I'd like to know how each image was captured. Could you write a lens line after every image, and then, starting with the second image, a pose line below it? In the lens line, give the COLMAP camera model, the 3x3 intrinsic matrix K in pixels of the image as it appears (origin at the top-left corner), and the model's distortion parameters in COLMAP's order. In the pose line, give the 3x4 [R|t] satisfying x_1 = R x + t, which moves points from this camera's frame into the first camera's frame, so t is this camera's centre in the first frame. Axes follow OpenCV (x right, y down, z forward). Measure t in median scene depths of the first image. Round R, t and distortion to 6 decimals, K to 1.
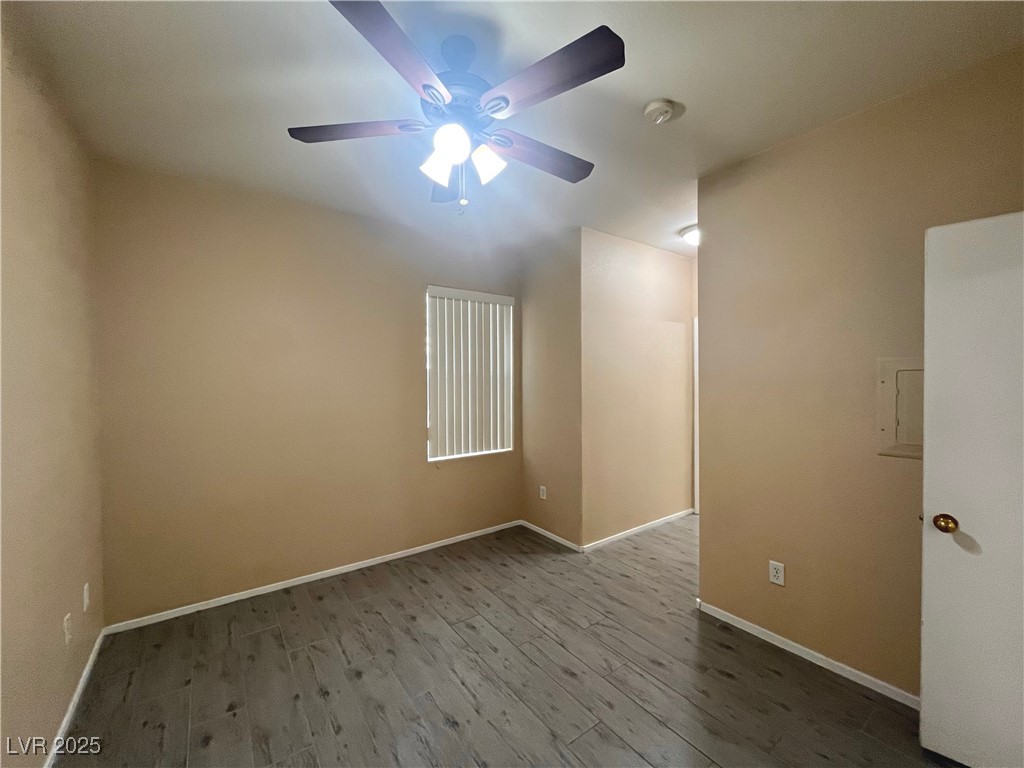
lens RADIAL K [[415.8, 0, 515.3], [0, 415.8, 388.7], [0, 0, 1]] dist [-0.003101, -0.000102]
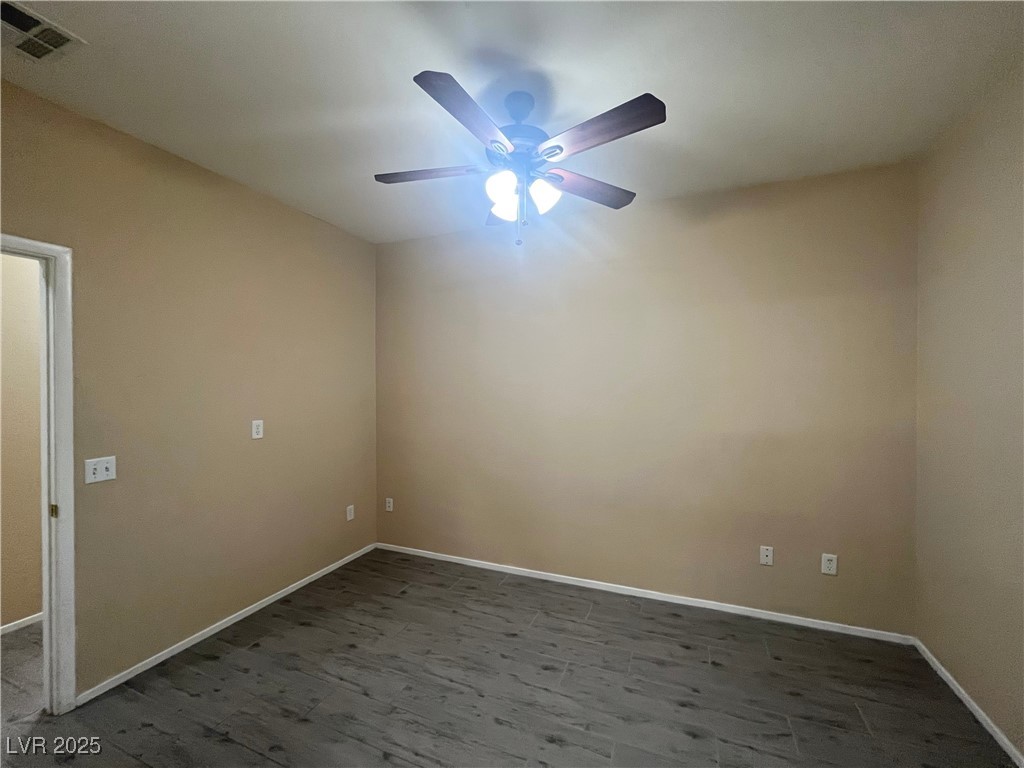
lens RADIAL K [[415.8, 0, 514.0], [0, 415.8, 388.0], [0, 0, 1]] dist [-0.003101, -0.000102]
pose [[-0.853311, 0.013414, -0.521230, 0.243952], [-0.008106, 0.999207, 0.038986, -0.033229], [0.521340, 0.037492, -0.852525, 1.000106]]
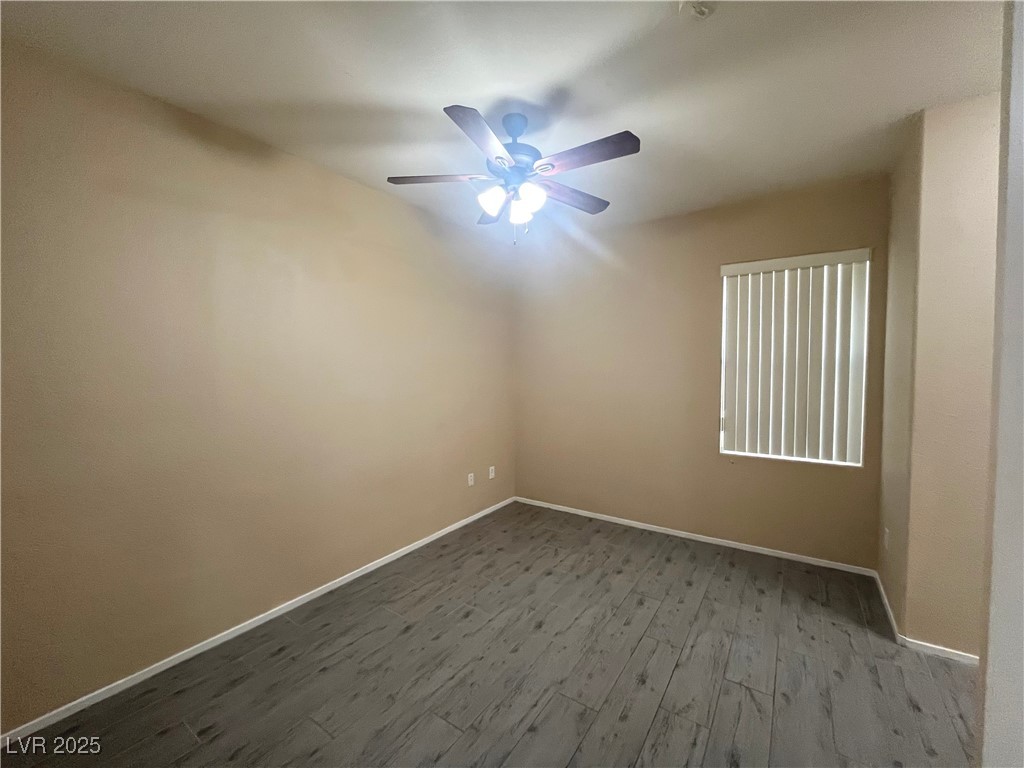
lens RADIAL K [[415.8, 0, 516.1], [0, 415.8, 390.7], [0, 0, 1]] dist [-0.003101, -0.000102]
pose [[0.336602, 0.057902, -0.939865, 0.588049], [-0.022914, 0.998316, 0.053297, -0.007233], [0.941368, 0.003596, 0.337362, 0.273618]]
